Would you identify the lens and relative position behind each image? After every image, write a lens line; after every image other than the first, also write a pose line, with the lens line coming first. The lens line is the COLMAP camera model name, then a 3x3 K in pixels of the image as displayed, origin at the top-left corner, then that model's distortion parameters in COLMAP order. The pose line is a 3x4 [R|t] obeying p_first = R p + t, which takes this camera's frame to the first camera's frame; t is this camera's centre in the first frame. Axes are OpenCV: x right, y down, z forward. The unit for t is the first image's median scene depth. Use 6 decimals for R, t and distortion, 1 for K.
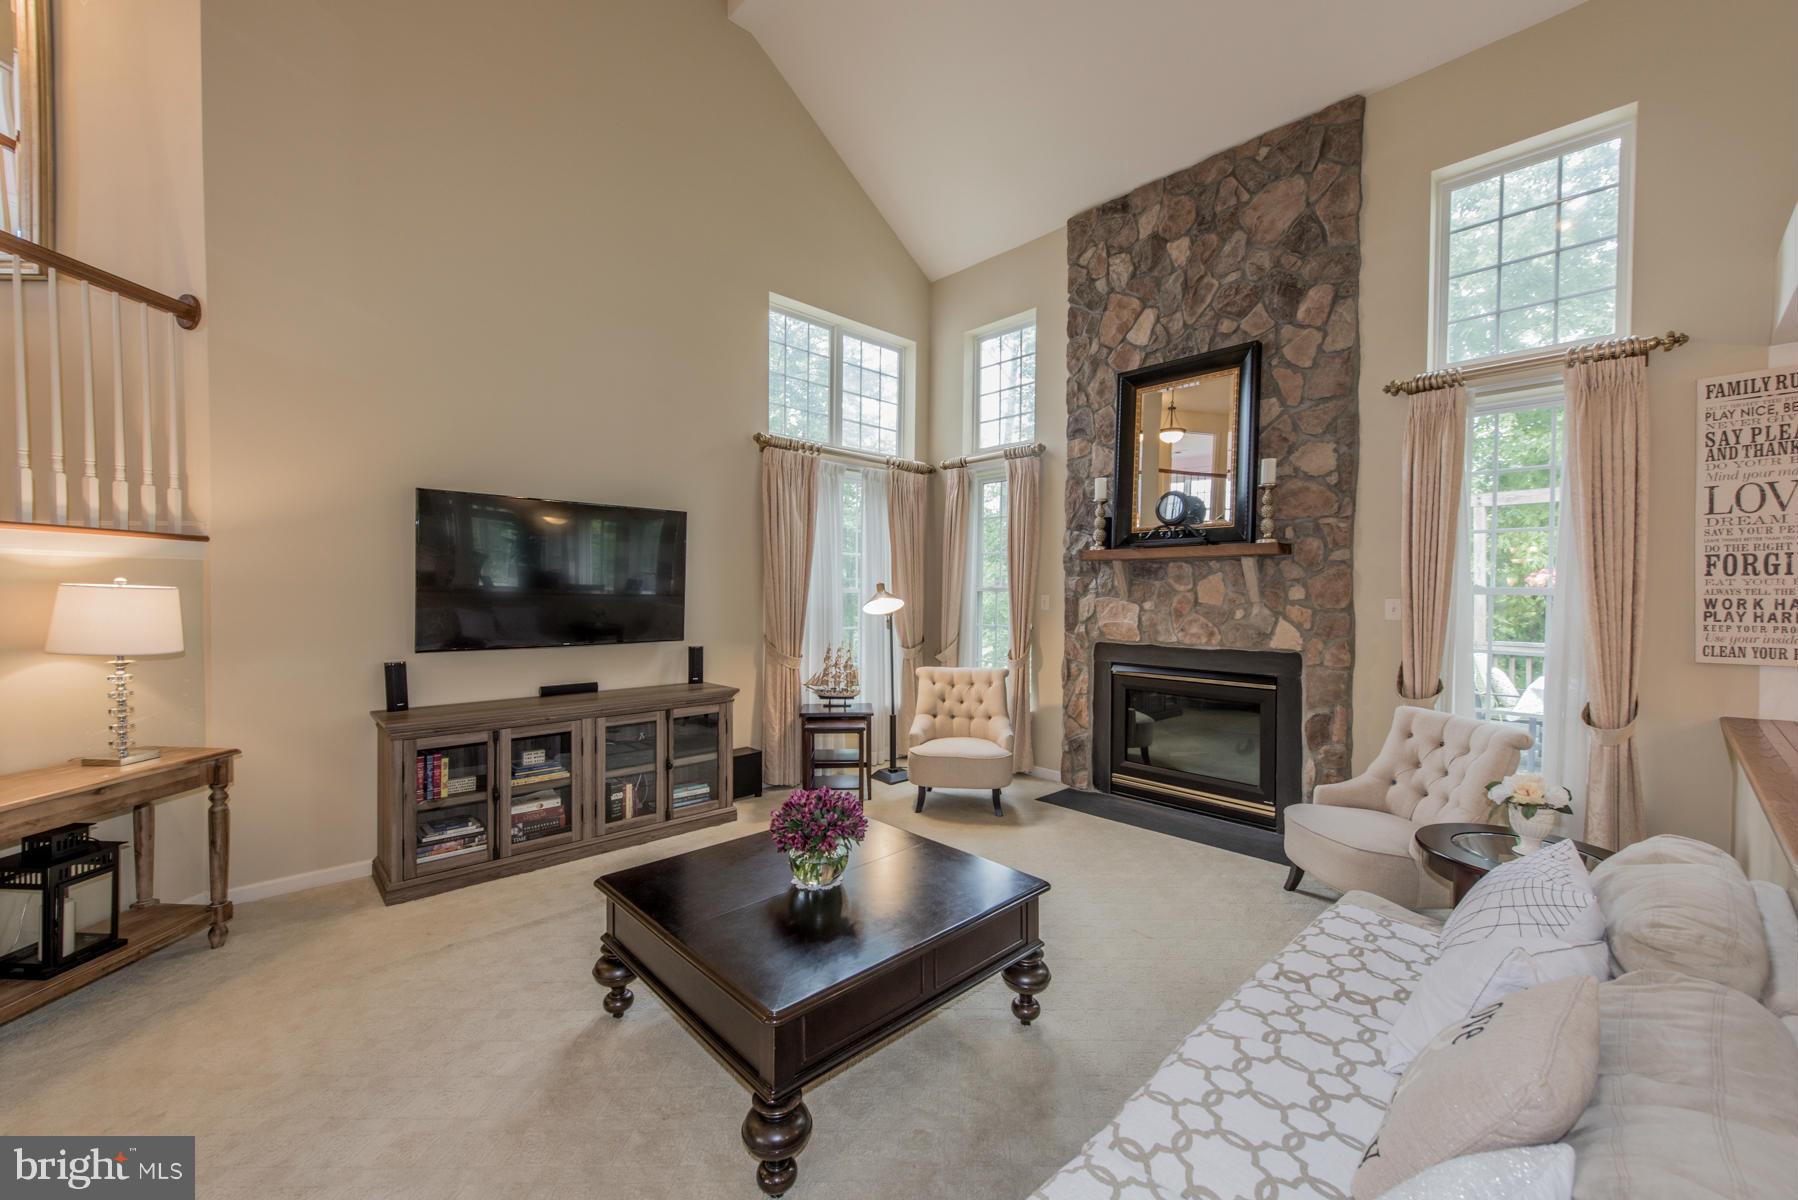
lens RADIAL K [[704.4, 0, 908.2], [0, 704.4, 604.8], [0, 0, 1]] dist [0.010243, -0.001725]
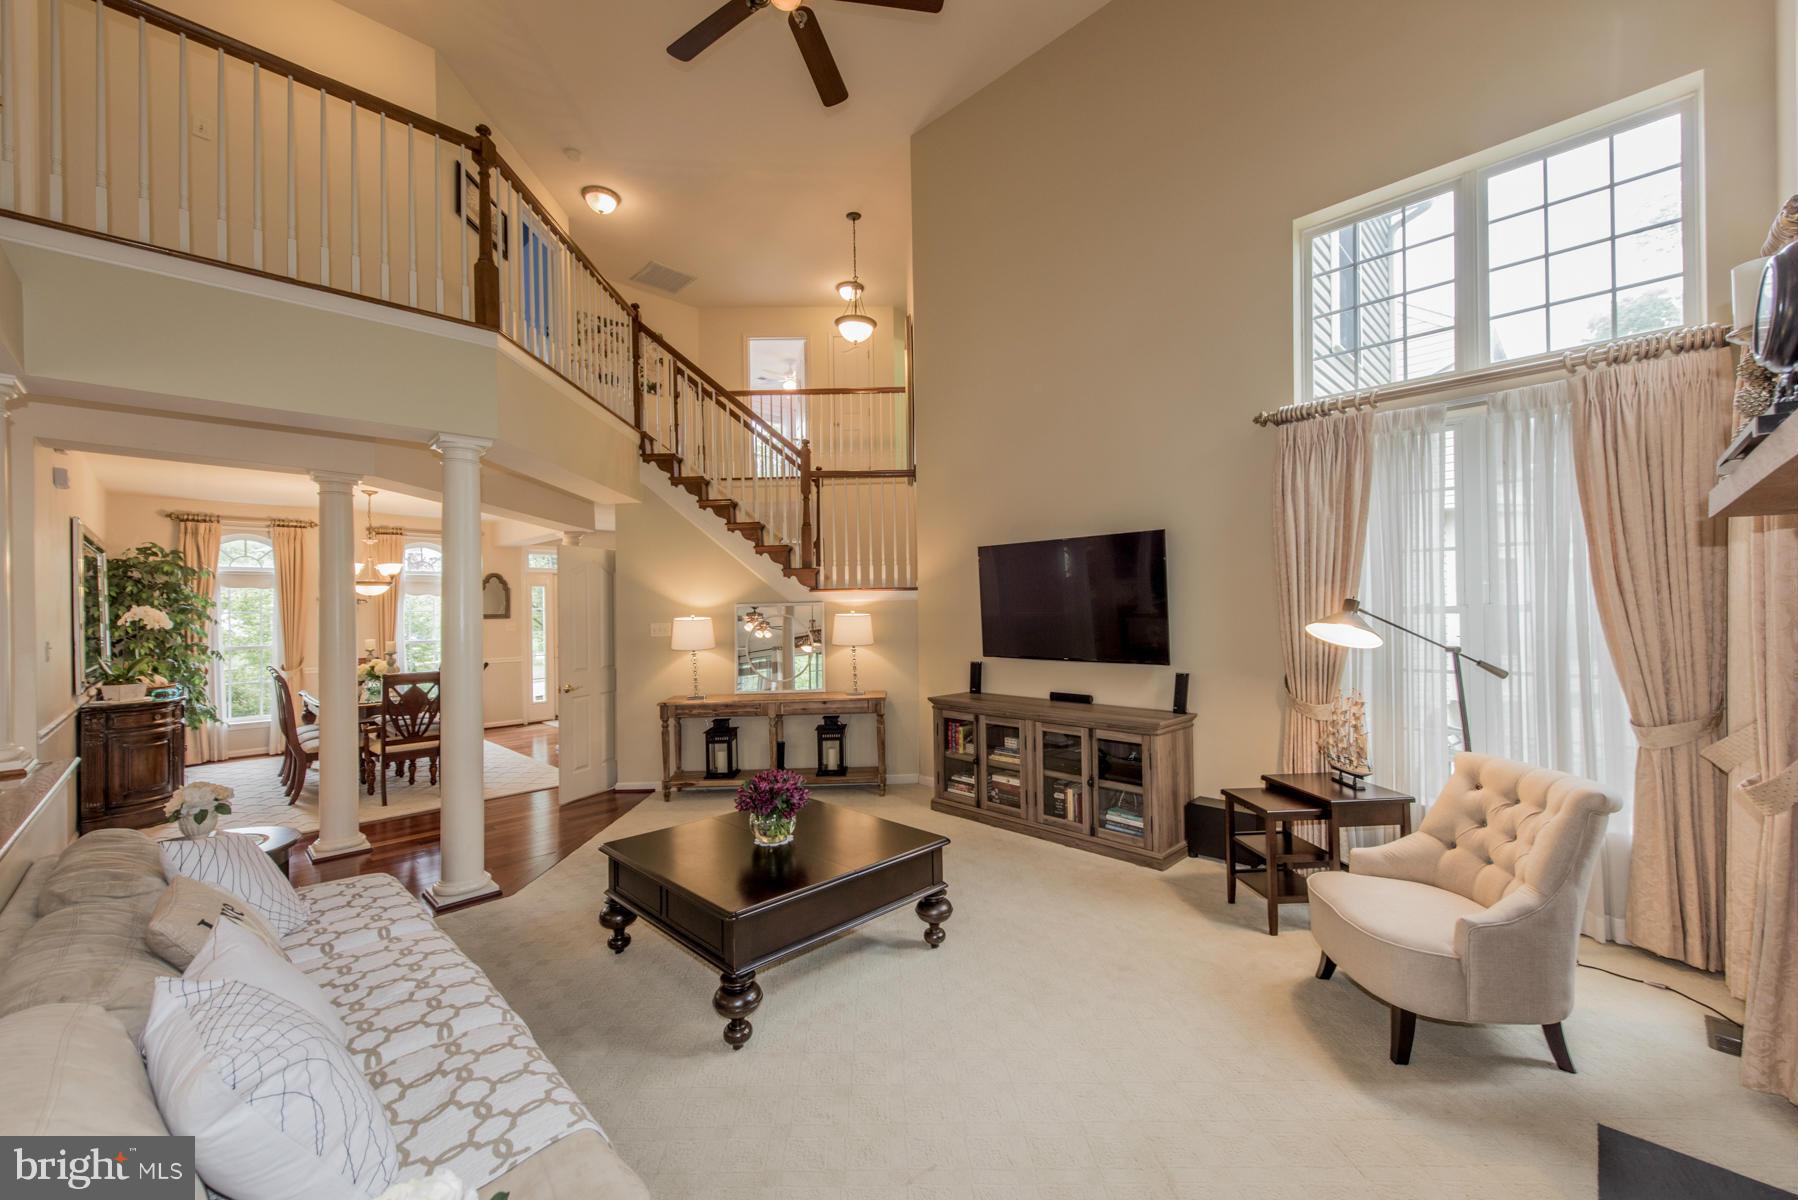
lens RADIAL K [[704.4, 0, 900.3], [0, 704.4, 606.6], [0, 0, 1]] dist [0.010243, -0.001725]
pose [[0.020378, -0.012665, -0.999712, 0.681301], [-0.005451, 0.999903, -0.012778, -0.015236], [0.999777, 0.005710, 0.020307, 0.686367]]
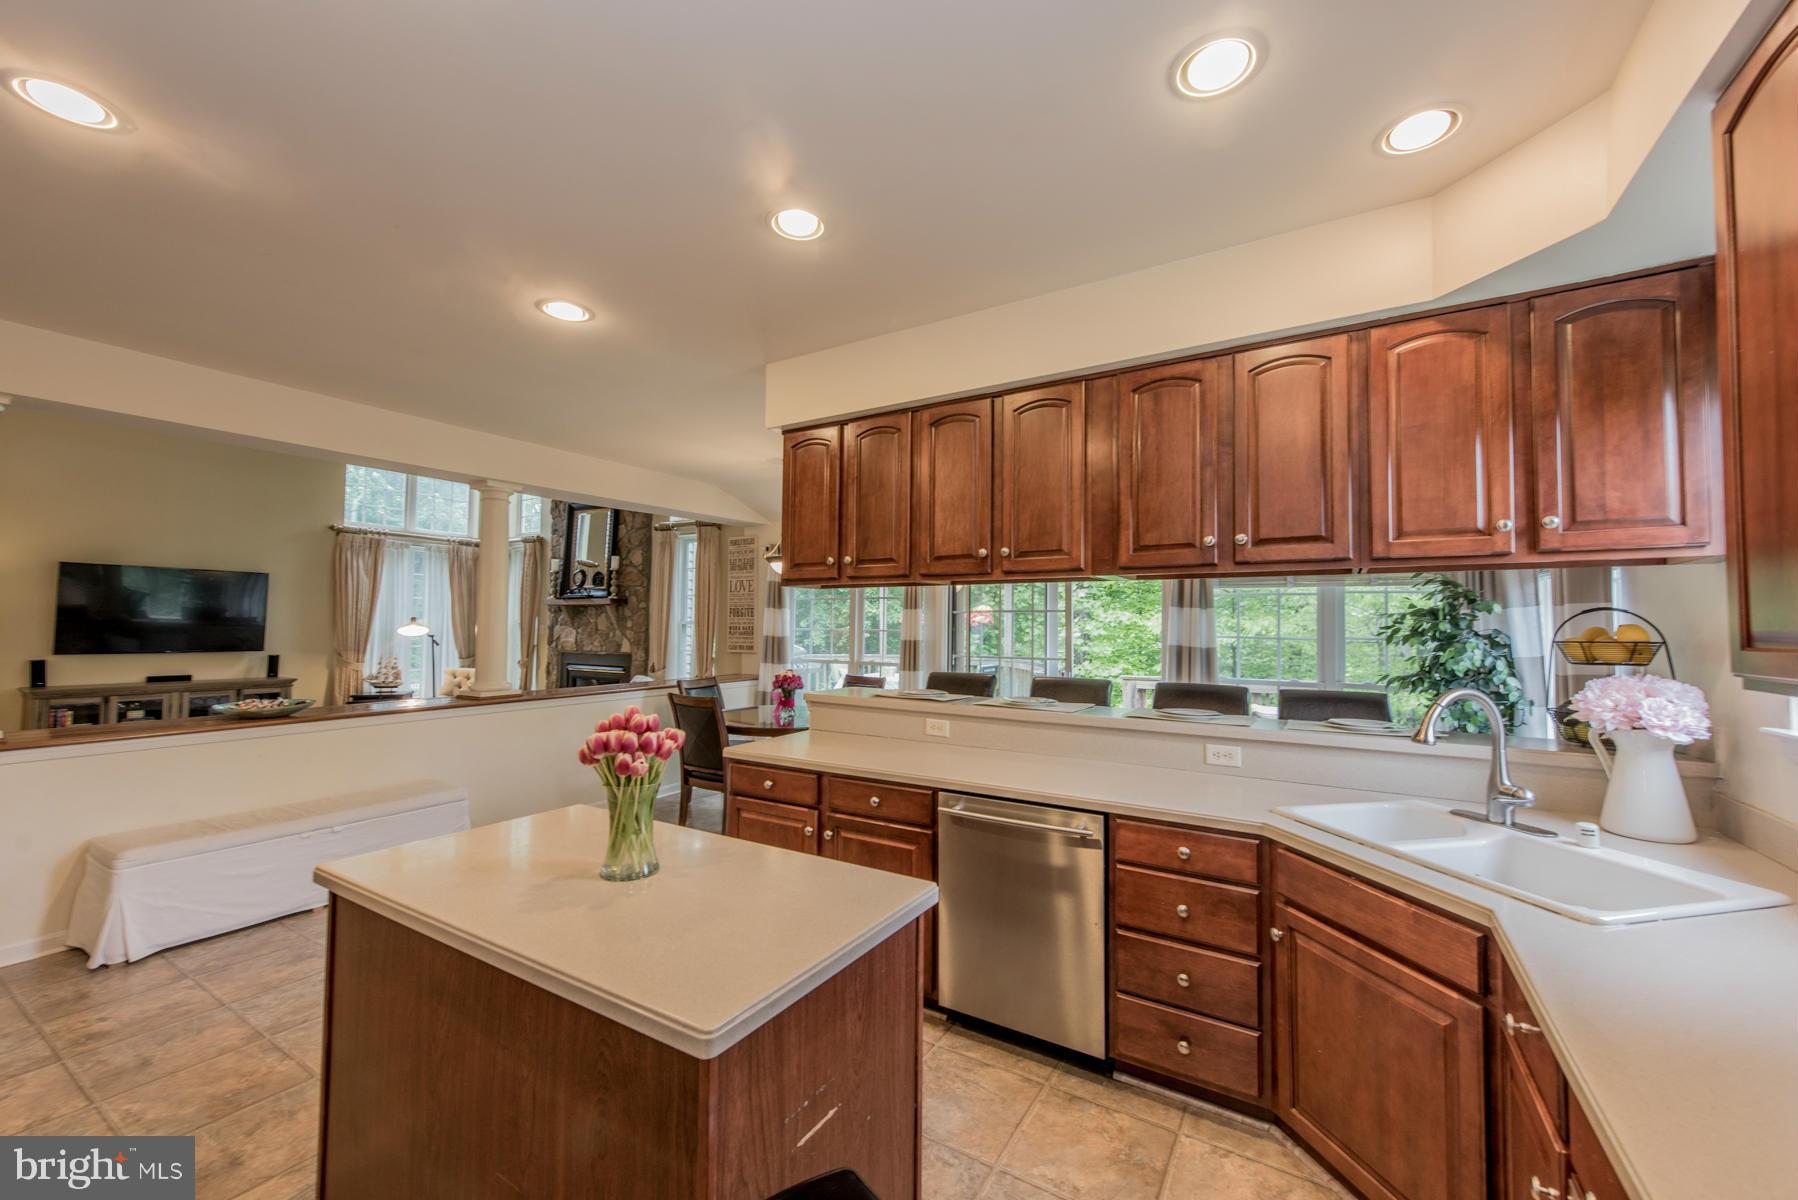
lens RADIAL K [[704.4, 0, 908.2], [0, 704.4, 604.4], [0, 0, 1]] dist [0.010243, -0.001725]
pose [[0.968983, 0.013178, 0.246775, 0.804019], [-0.000951, 0.998769, -0.049601, 0.025274], [-0.247125, 0.047827, 0.967803, -1.081501]]
